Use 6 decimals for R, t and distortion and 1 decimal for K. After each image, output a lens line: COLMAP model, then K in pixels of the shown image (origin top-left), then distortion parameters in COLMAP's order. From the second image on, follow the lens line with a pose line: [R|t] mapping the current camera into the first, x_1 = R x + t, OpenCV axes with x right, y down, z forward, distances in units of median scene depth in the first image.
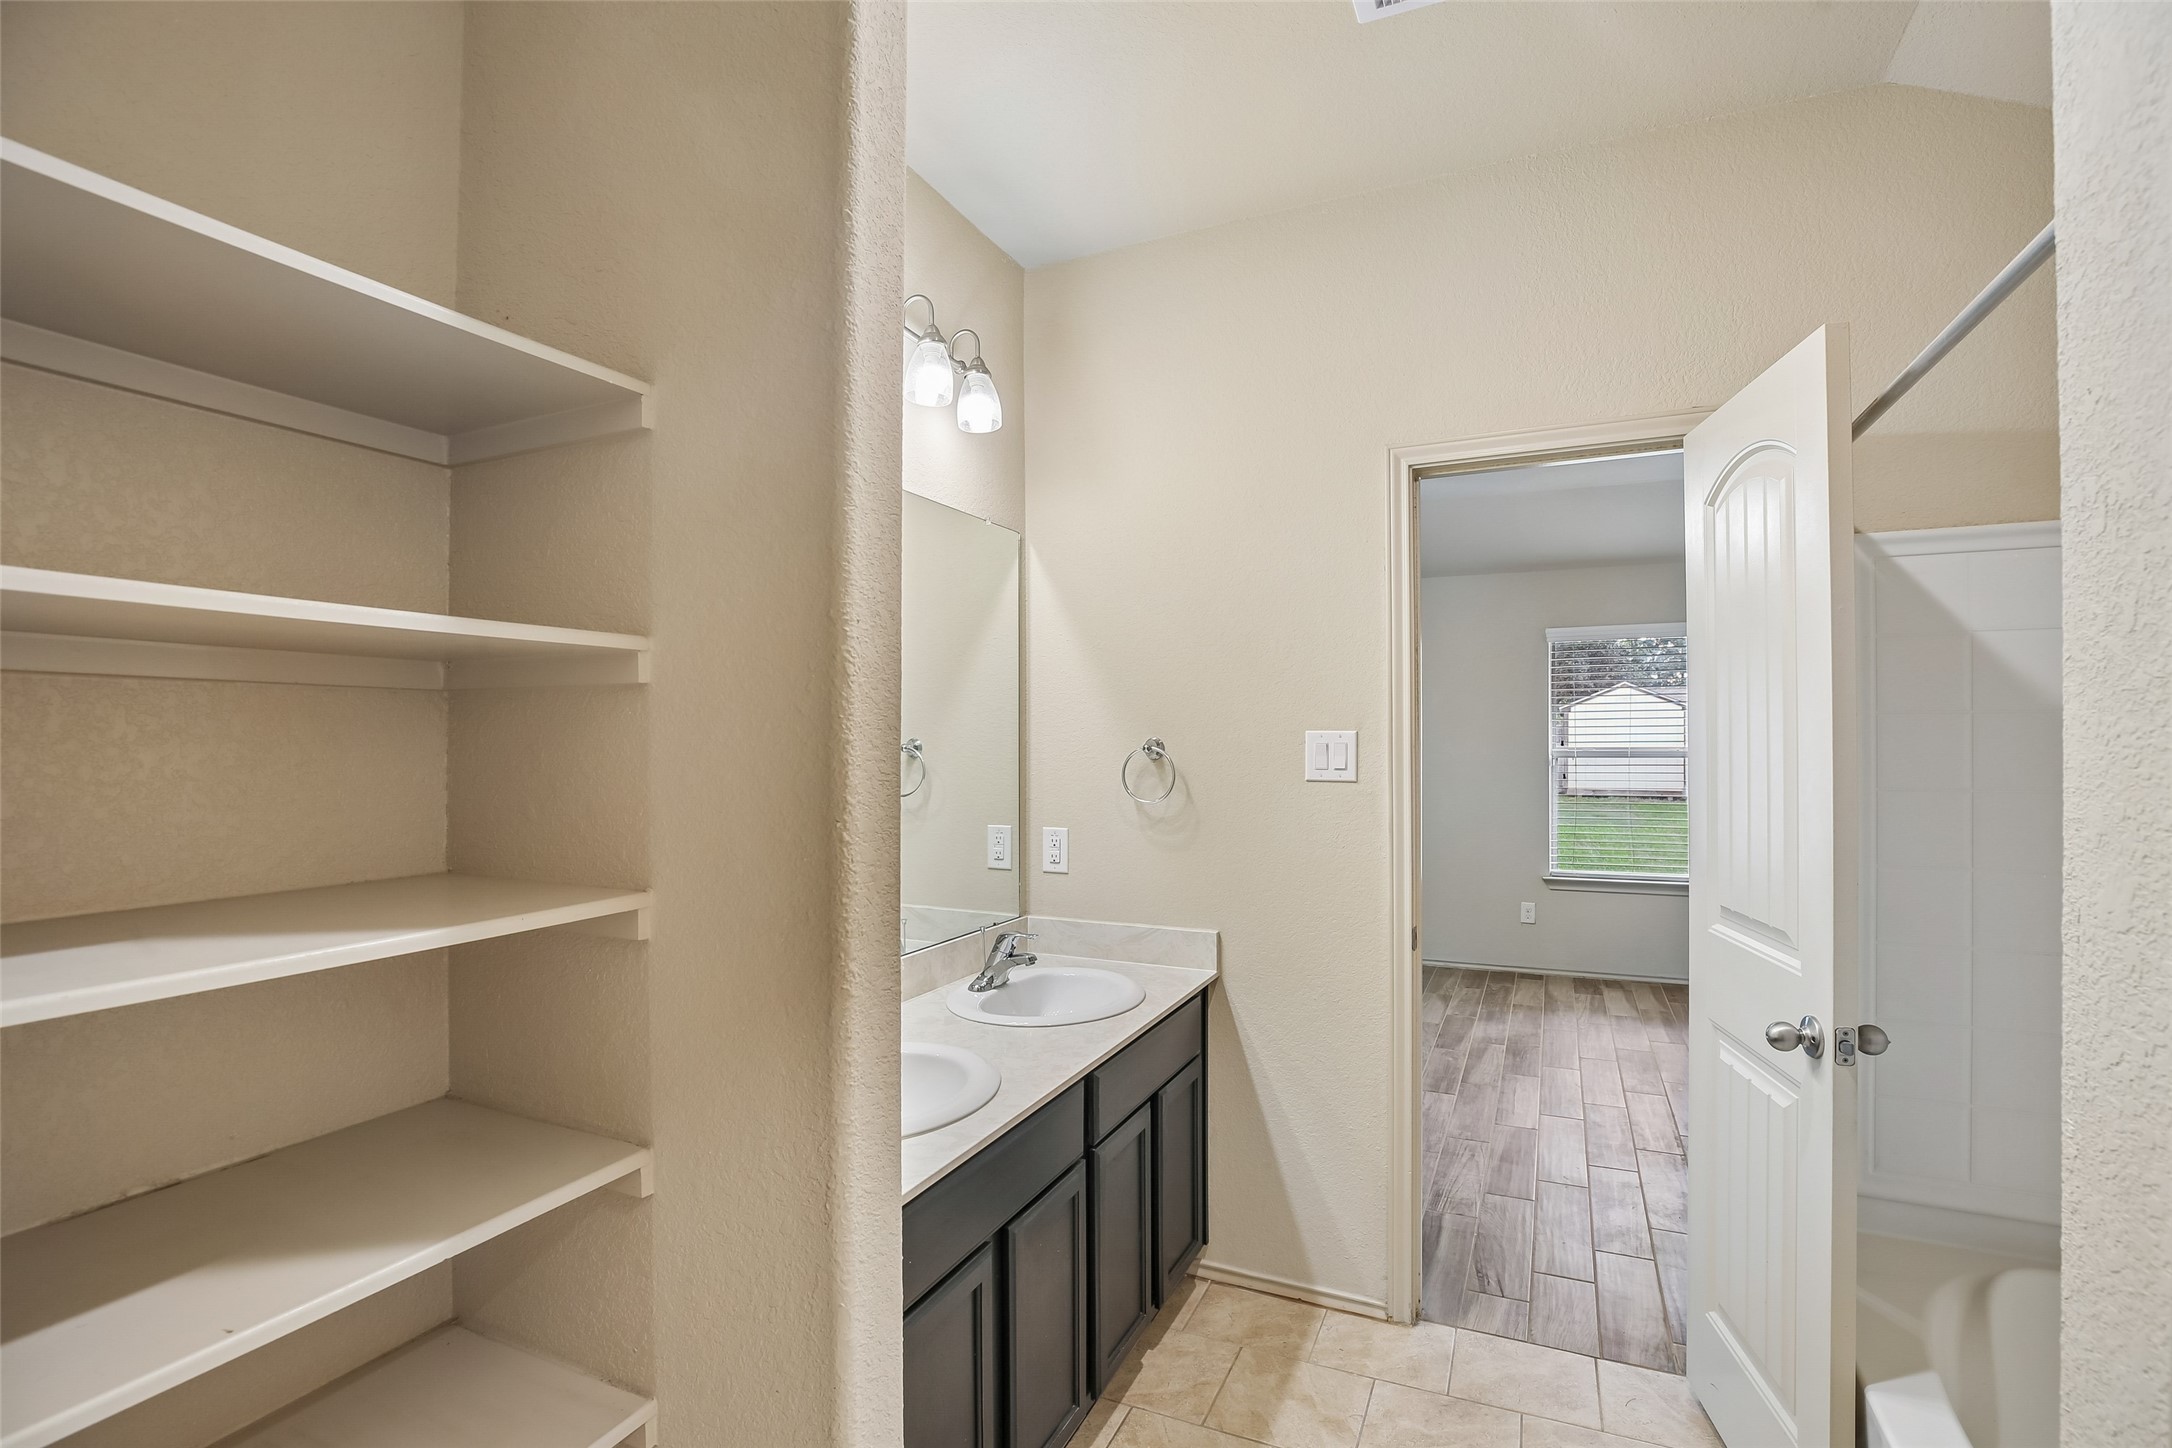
lens RADIAL K [[1011.0, 0, 1084.1], [0, 1011.0, 743.0], [0, 0, 1]] dist [-0.041539, 0.013784]
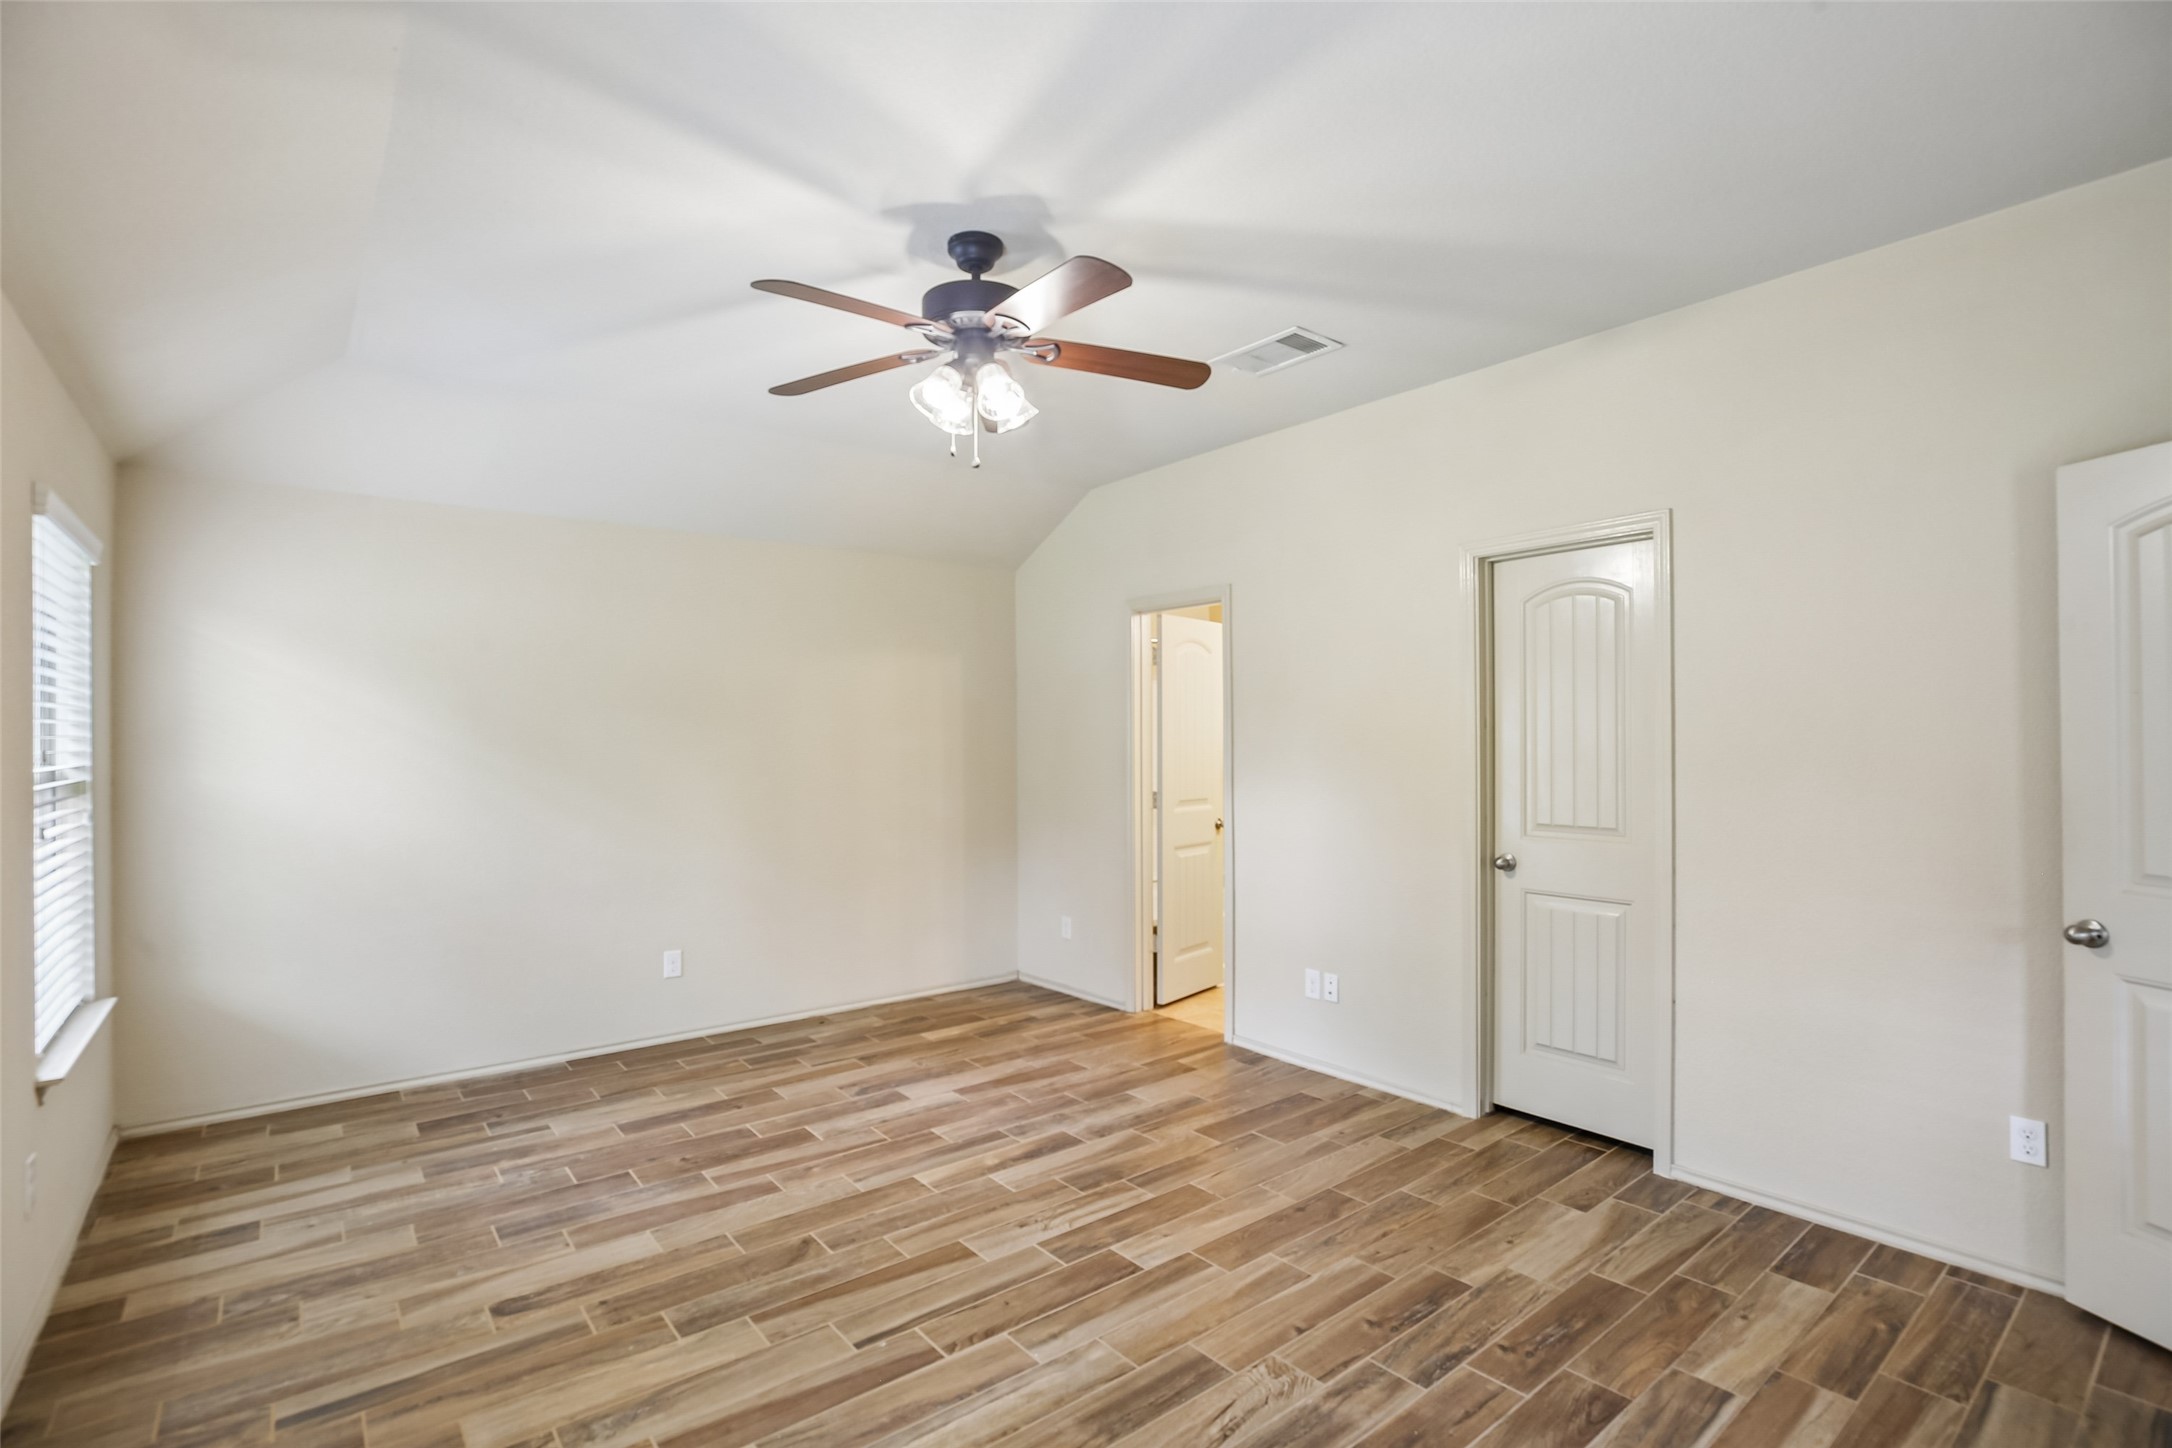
lens RADIAL K [[1011.0, 0, 1084.1], [0, 1011.0, 743.0], [0, 0, 1]] dist [-0.041539, 0.013784]
pose [[-0.896481, 0.010380, 0.442961, -0.111762], [0.012309, 0.999923, 0.001480, -0.001355], [-0.442912, 0.006779, -0.896540, 1.188399]]
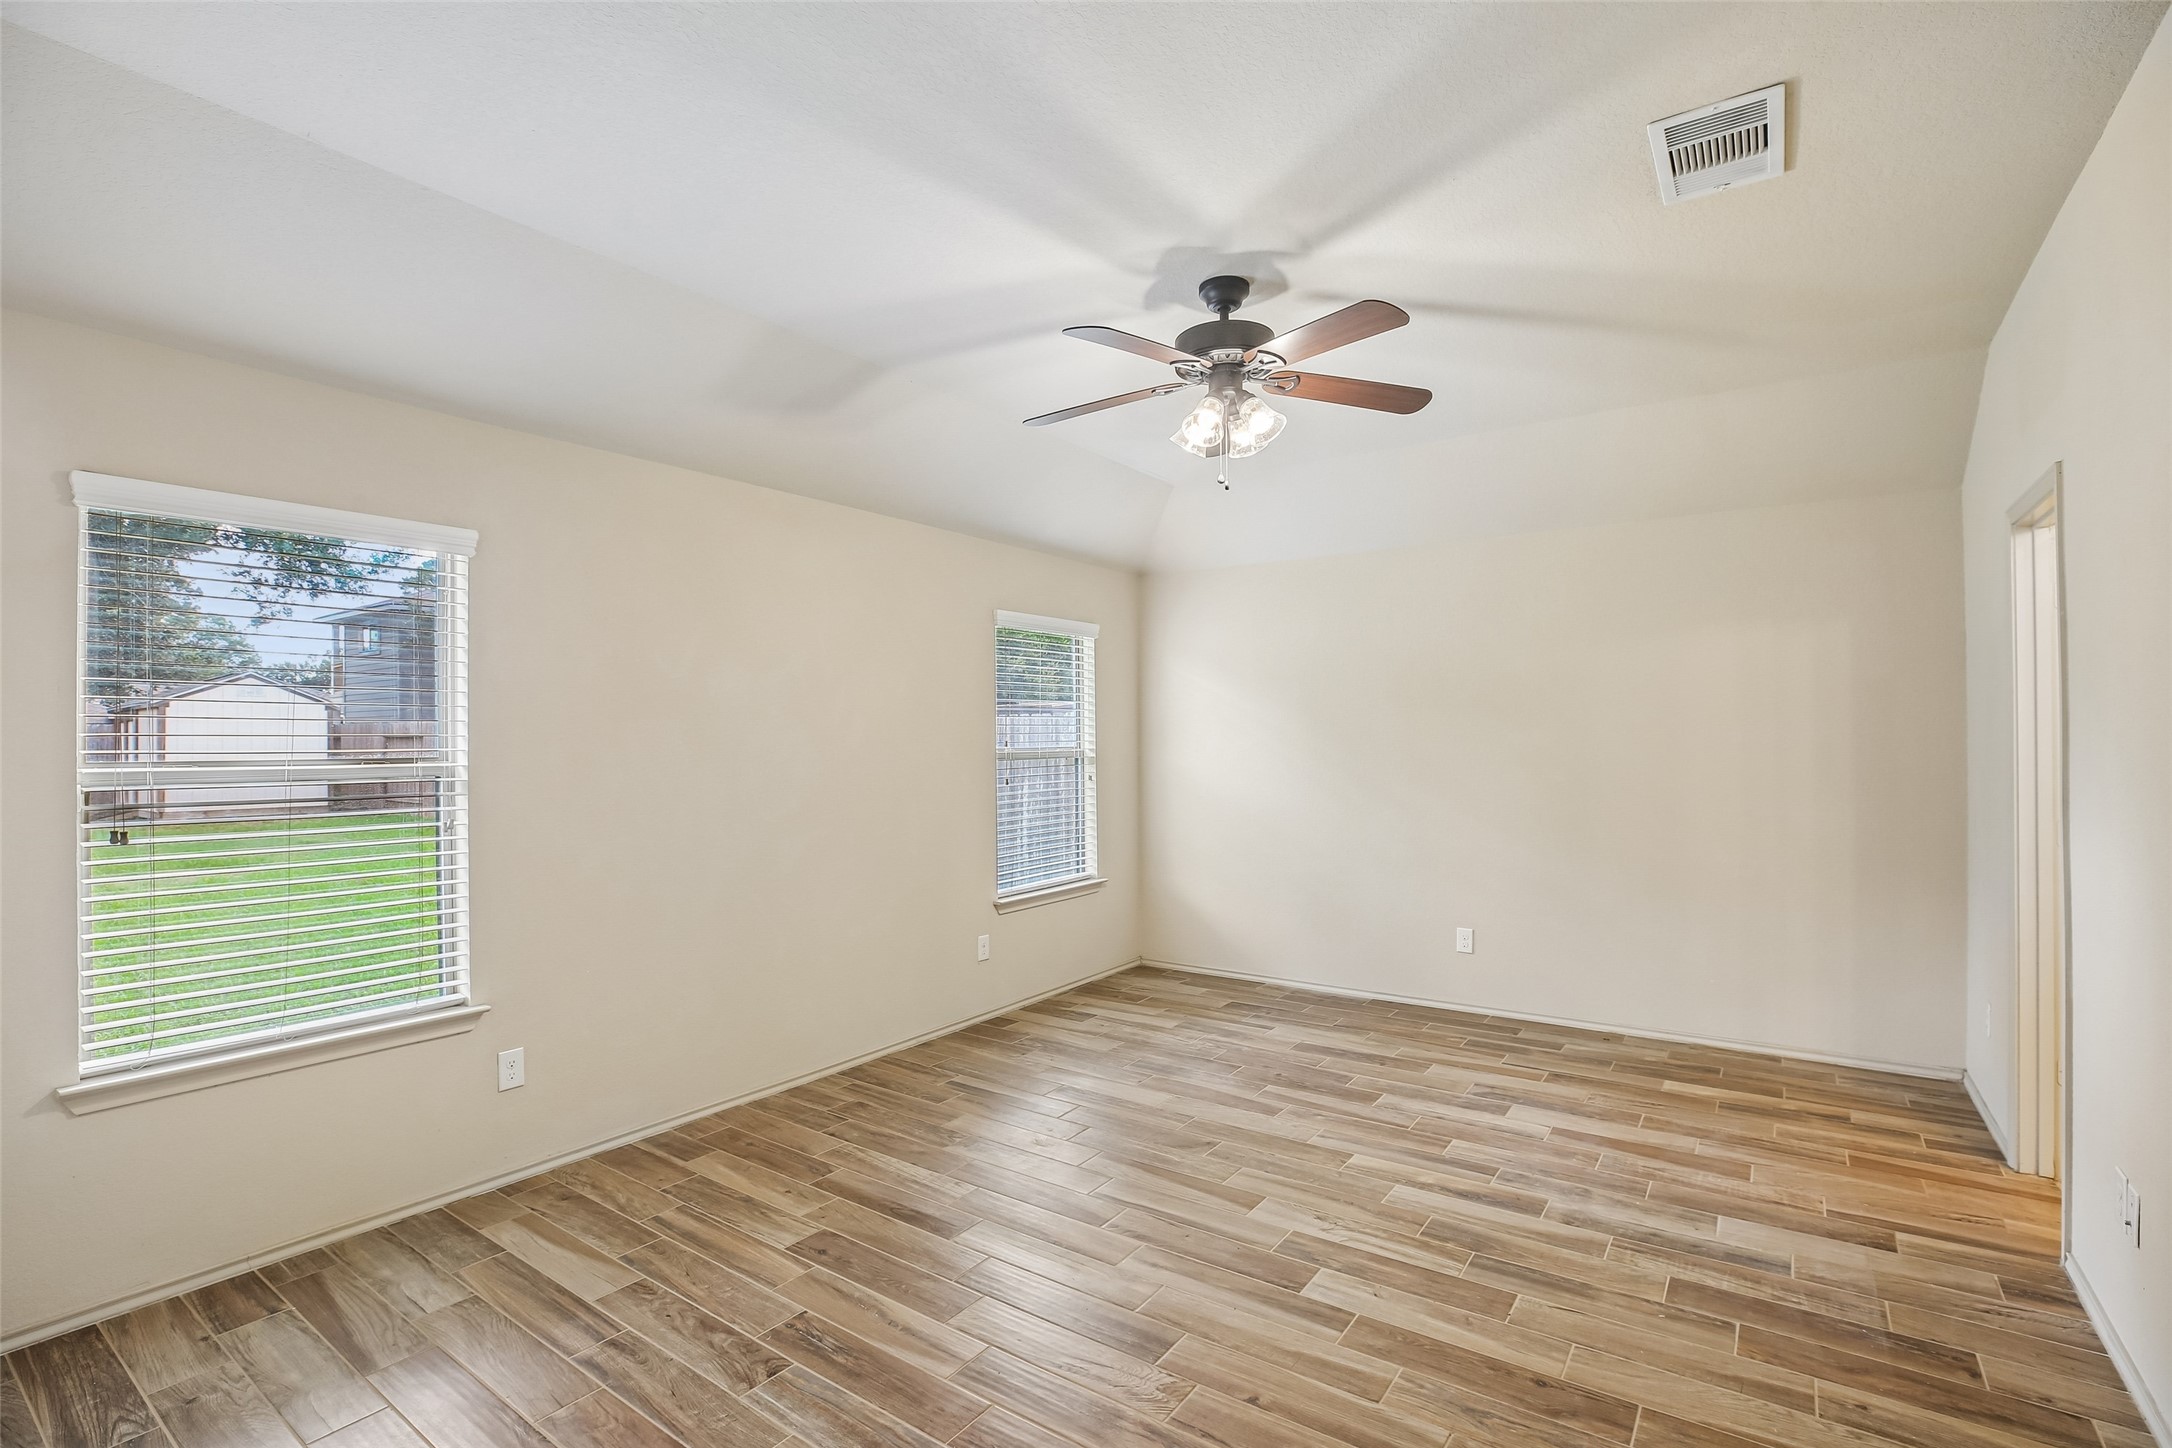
lens RADIAL K [[1011.0, 0, 1084.1], [0, 1011.0, 743.0], [0, 0, 1]] dist [-0.041539, 0.013784]
pose [[0.179997, -0.000038, 0.983667, -0.372511], [0.005440, 0.999985, -0.000957, 0.001355], [-0.983652, 0.005524, 0.179995, 0.783413]]
